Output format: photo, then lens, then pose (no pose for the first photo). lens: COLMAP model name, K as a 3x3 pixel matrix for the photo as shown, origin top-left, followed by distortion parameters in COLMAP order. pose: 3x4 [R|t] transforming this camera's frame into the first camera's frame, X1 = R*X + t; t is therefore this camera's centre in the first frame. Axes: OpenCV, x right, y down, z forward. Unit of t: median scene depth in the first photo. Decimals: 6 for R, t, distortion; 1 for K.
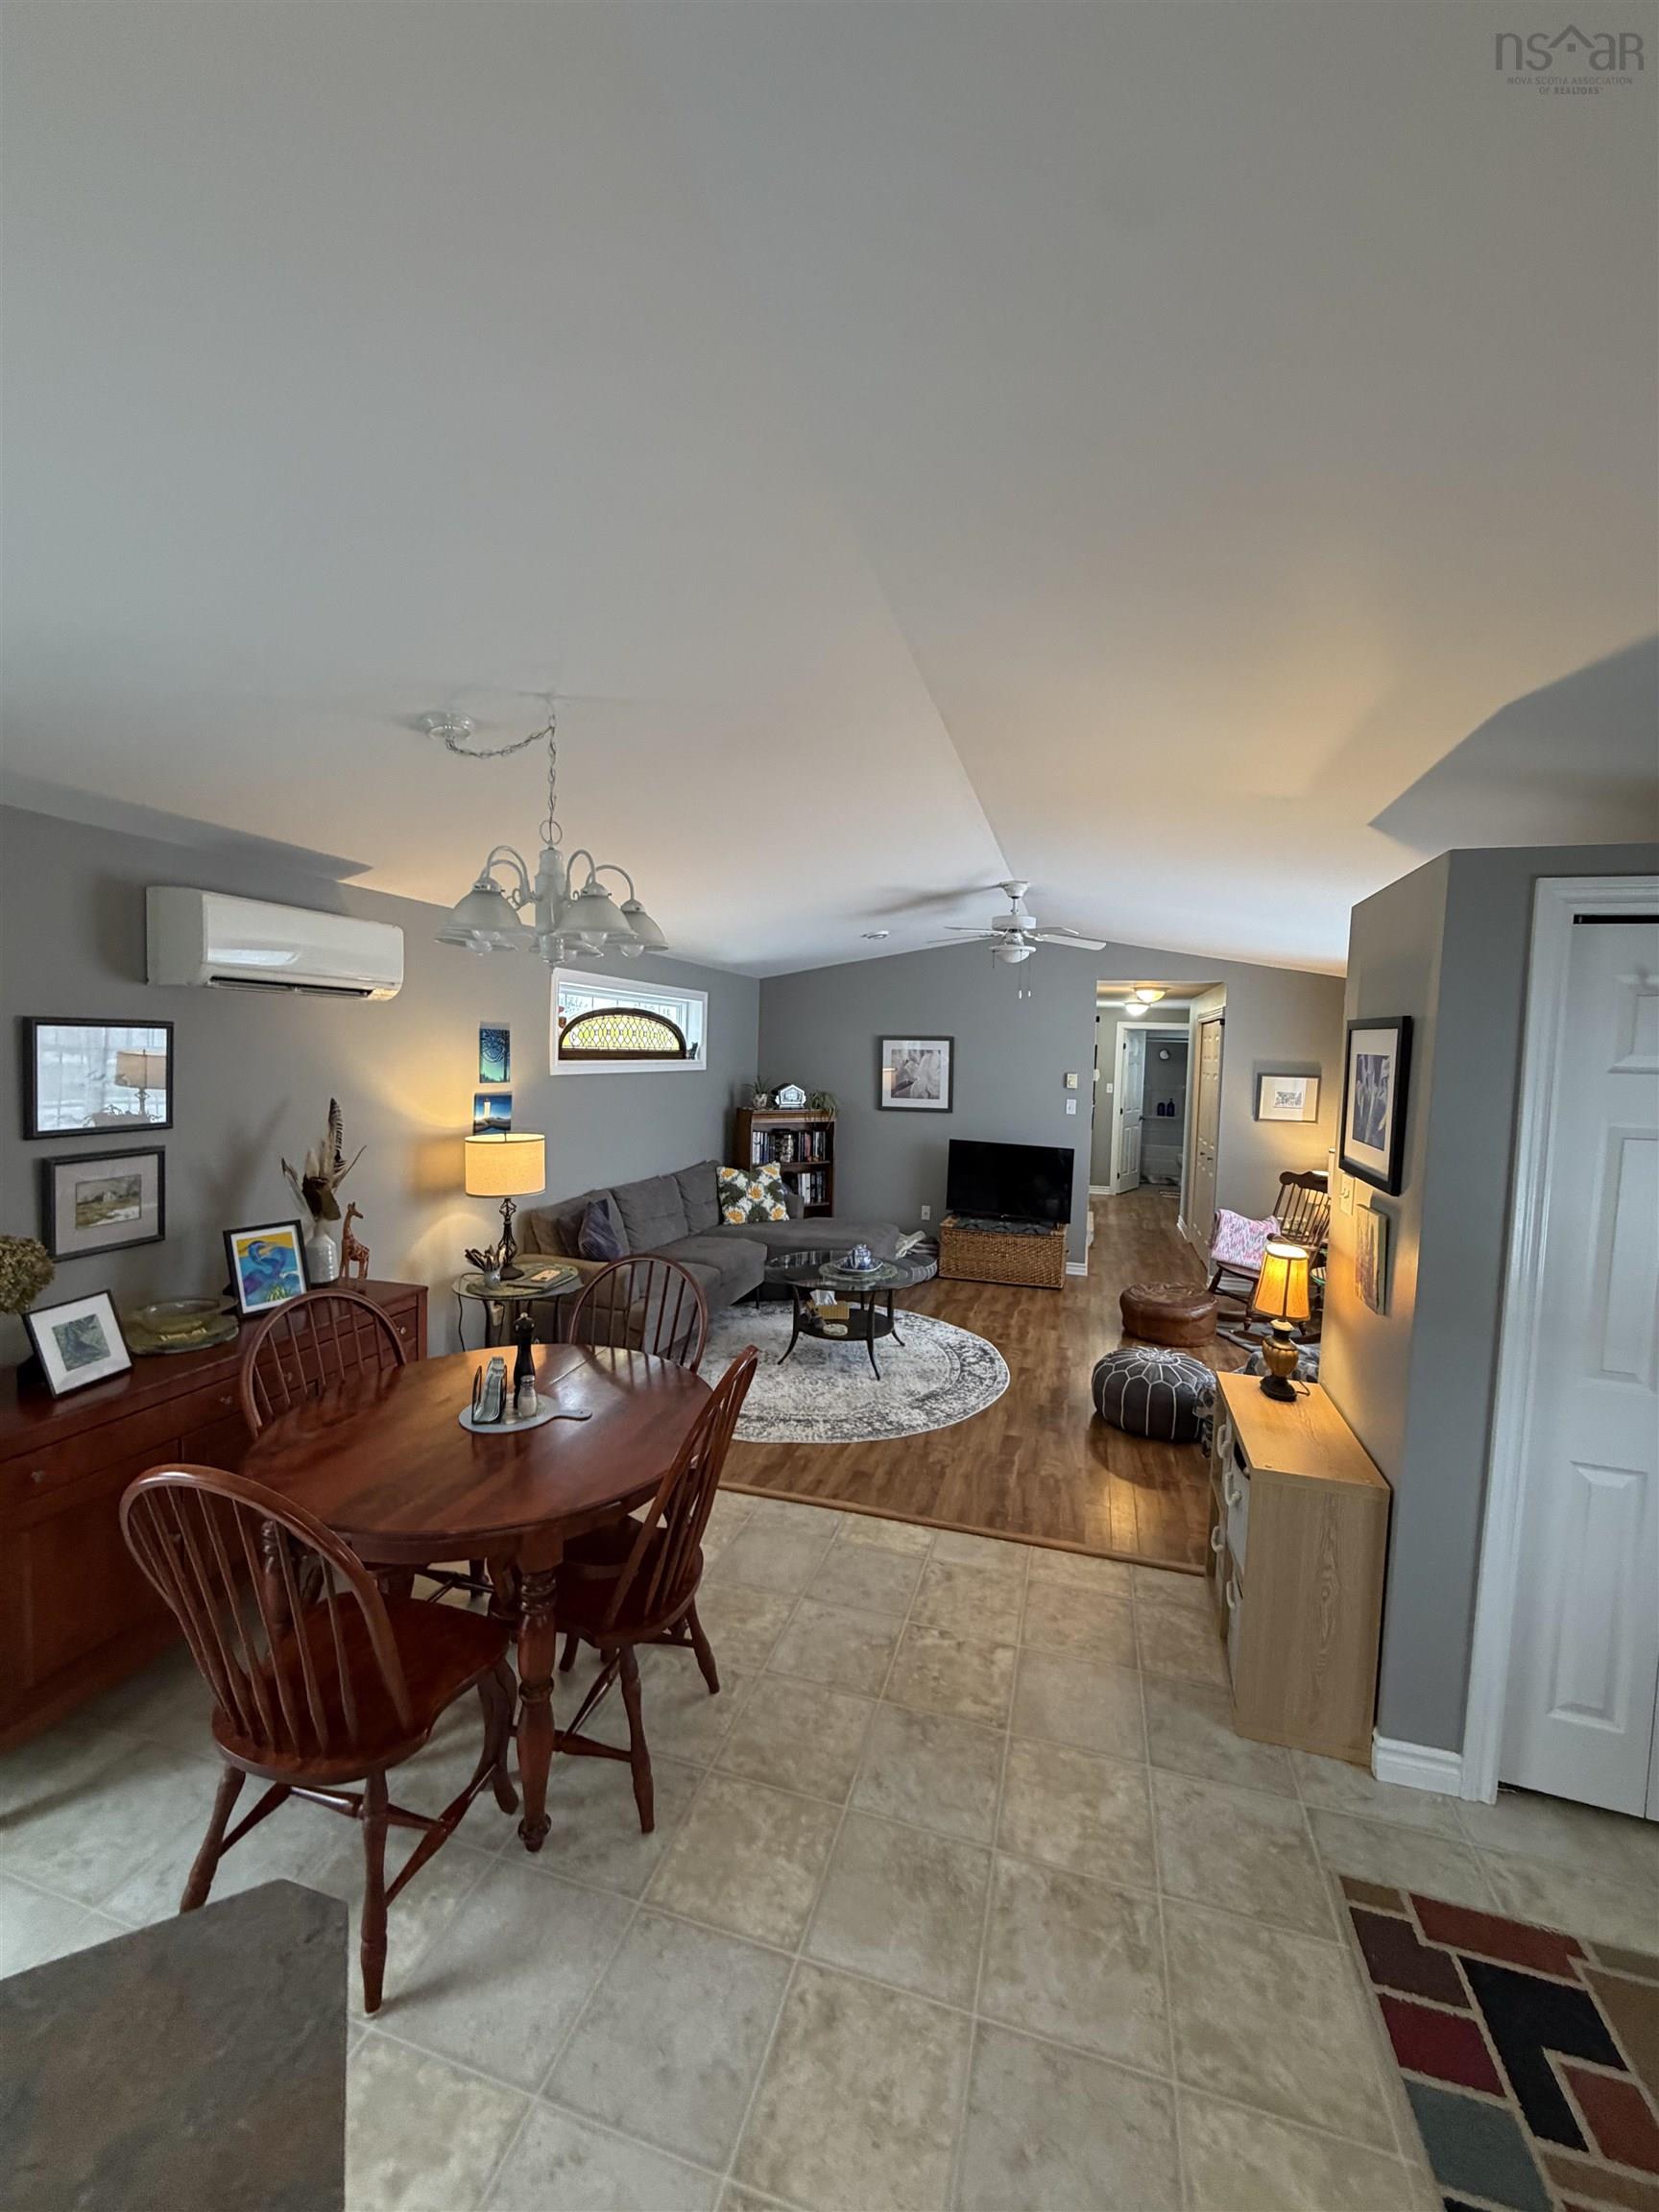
lens RADIAL K [[880.5, 0, 828.6], [0, 880.5, 1101.3], [0, 0, 1]] dist [-0.000462, 0.000152]
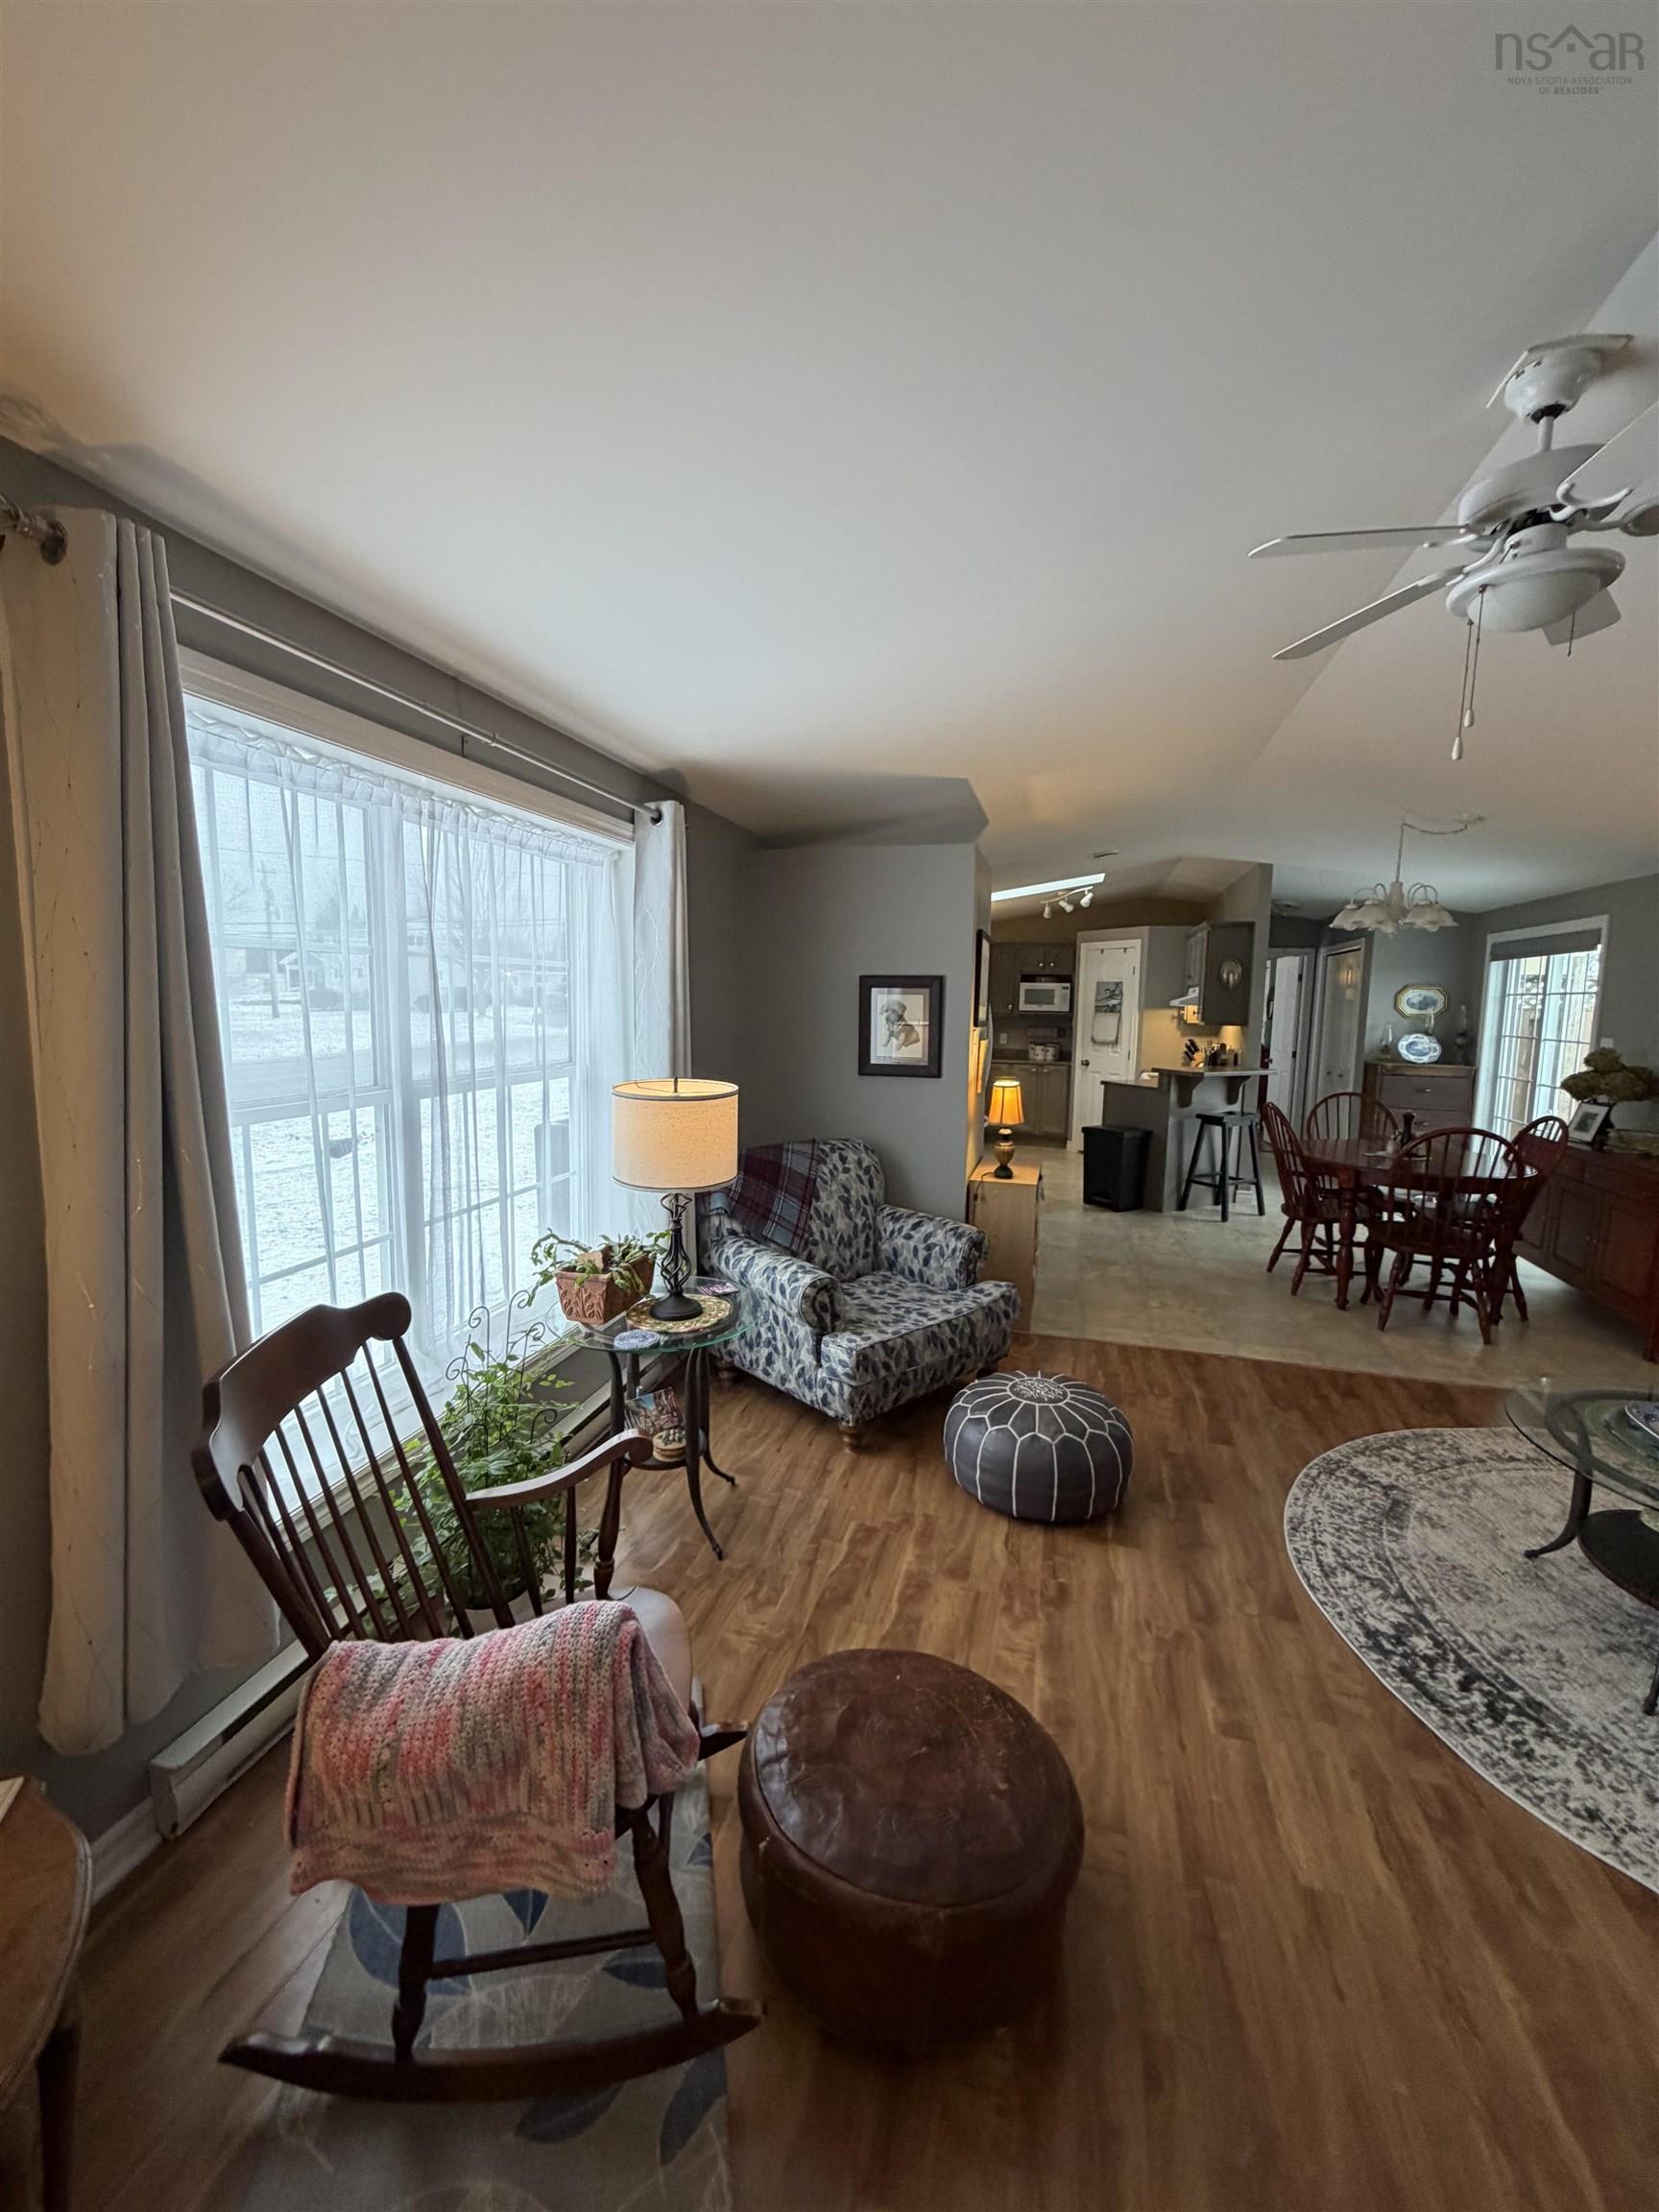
lens RADIAL K [[880.5, 0, 828.8], [0, 880.5, 1098.7], [0, 0, 1]] dist [-0.000462, 0.000152]
pose [[-0.998494, -0.047264, -0.027837, 0.441262], [-0.051422, 0.983214, 0.175059, -0.027440], [0.019096, 0.176226, -0.984164, 1.269414]]
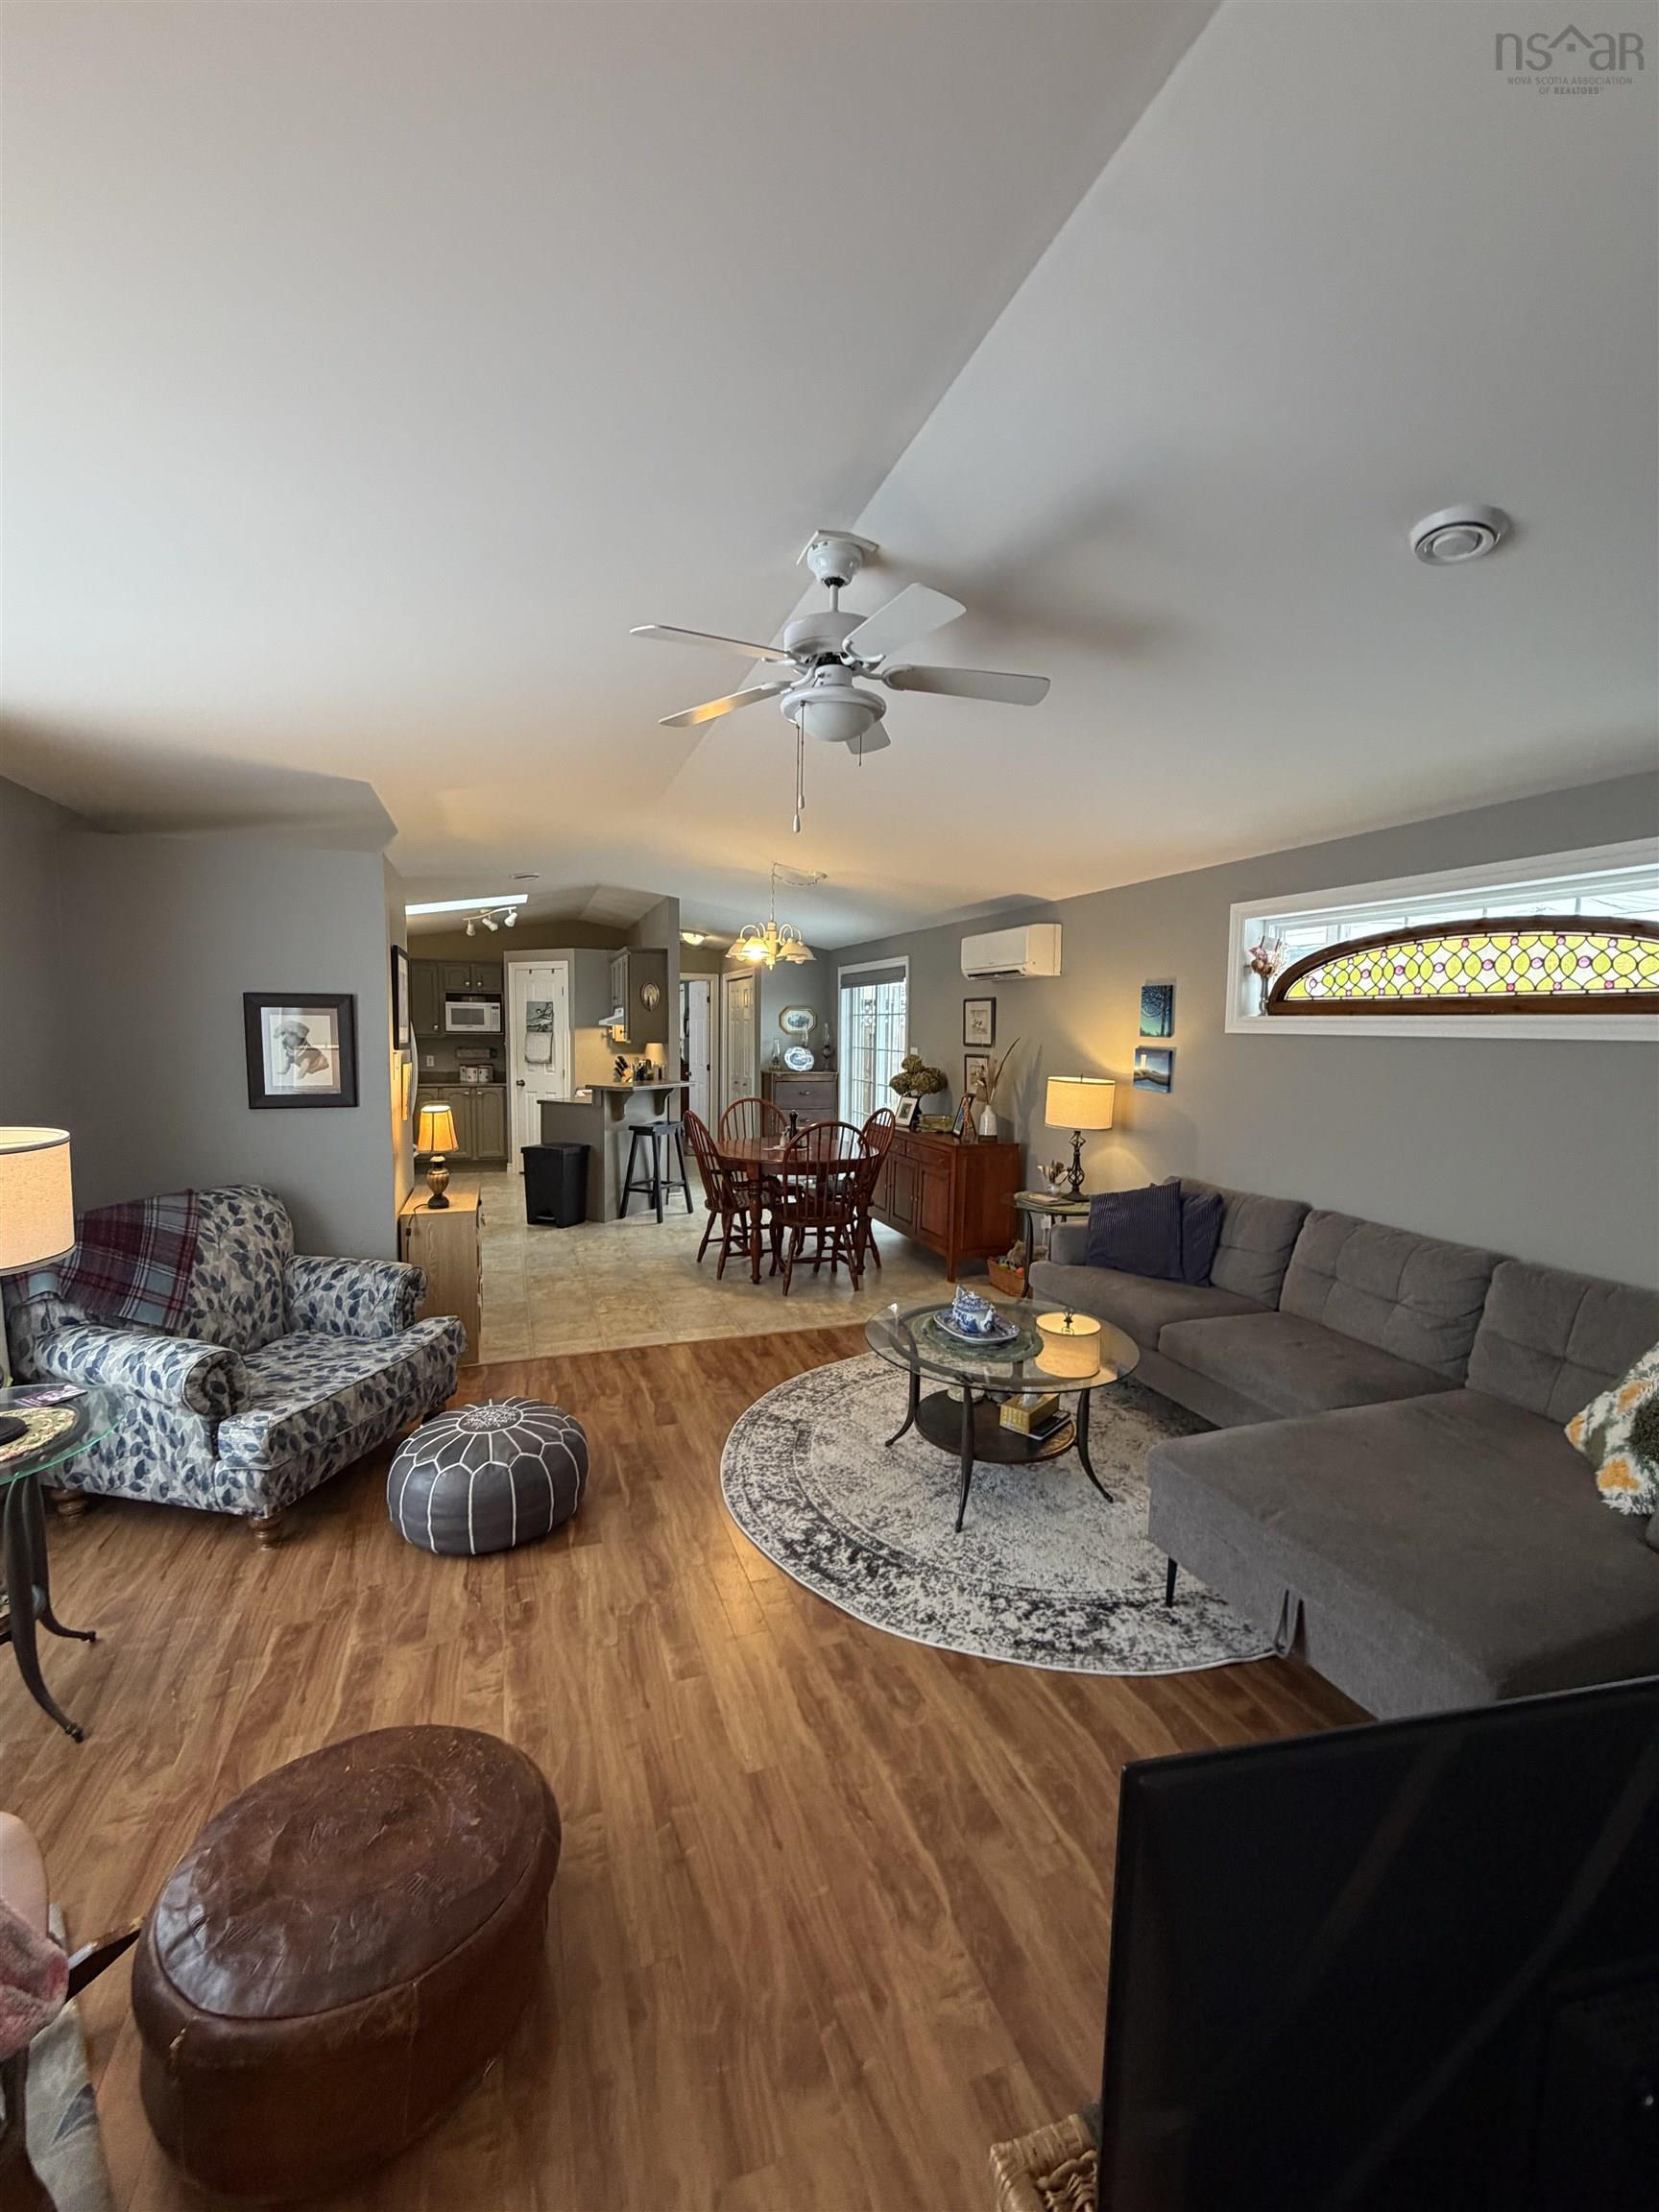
lens RADIAL K [[880.5, 0, 828.4], [0, 880.5, 1098.3], [0, 0, 1]] dist [-0.000462, 0.000152]
pose [[-0.800095, 0.005688, -0.599846, 0.443135], [-0.077125, 0.990681, 0.112266, -0.029390], [0.594894, 0.136086, -0.792200, 1.285476]]
